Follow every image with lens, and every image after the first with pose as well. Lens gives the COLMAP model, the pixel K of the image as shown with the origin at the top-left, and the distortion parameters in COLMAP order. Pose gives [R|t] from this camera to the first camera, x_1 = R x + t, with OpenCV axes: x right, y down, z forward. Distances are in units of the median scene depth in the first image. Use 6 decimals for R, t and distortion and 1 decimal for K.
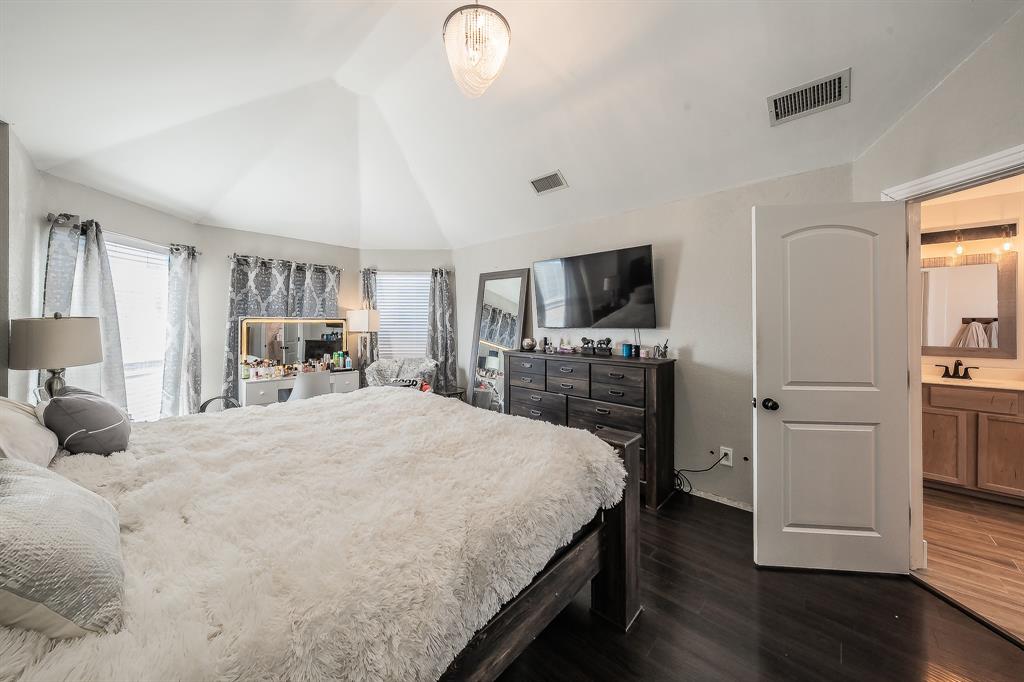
lens RADIAL K [[358.6, 0, 490.9], [0, 358.6, 320.6], [0, 0, 1]] dist [0.000397, 0.000174]
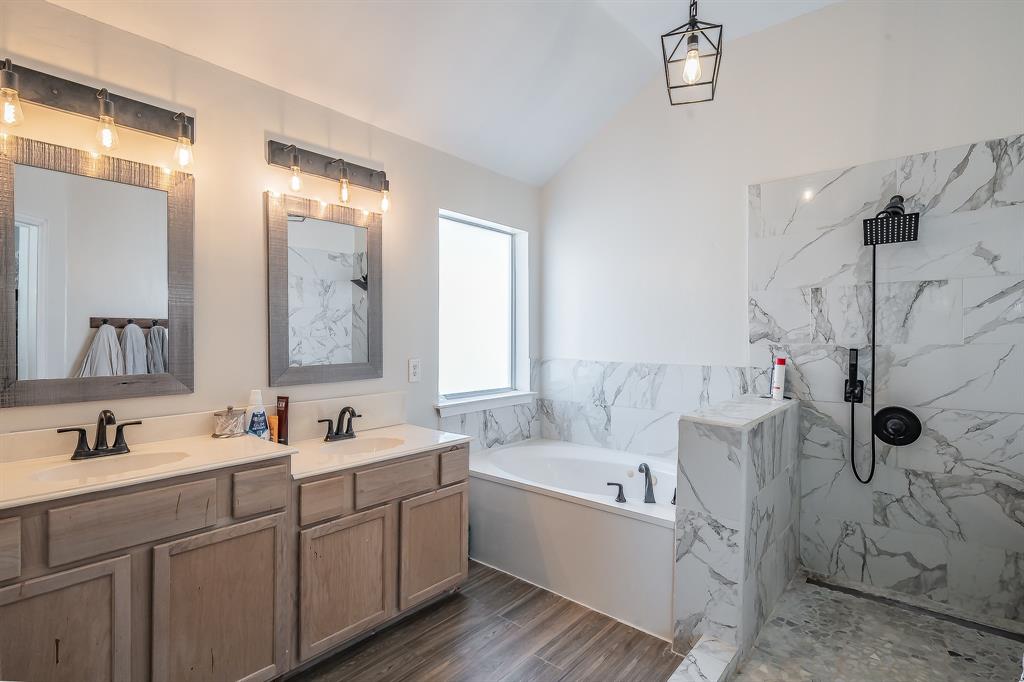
lens RADIAL K [[508.3, 0, 512.0], [0, 508.3, 341.0], [0, 0, 1]] dist [0.002085, -0.000014]
pose [[-0.061555, -0.015894, 0.997977, 0.553967], [-0.008099, 0.999848, 0.015424, 0.015236], [-0.998071, -0.007133, -0.061674, 0.456478]]
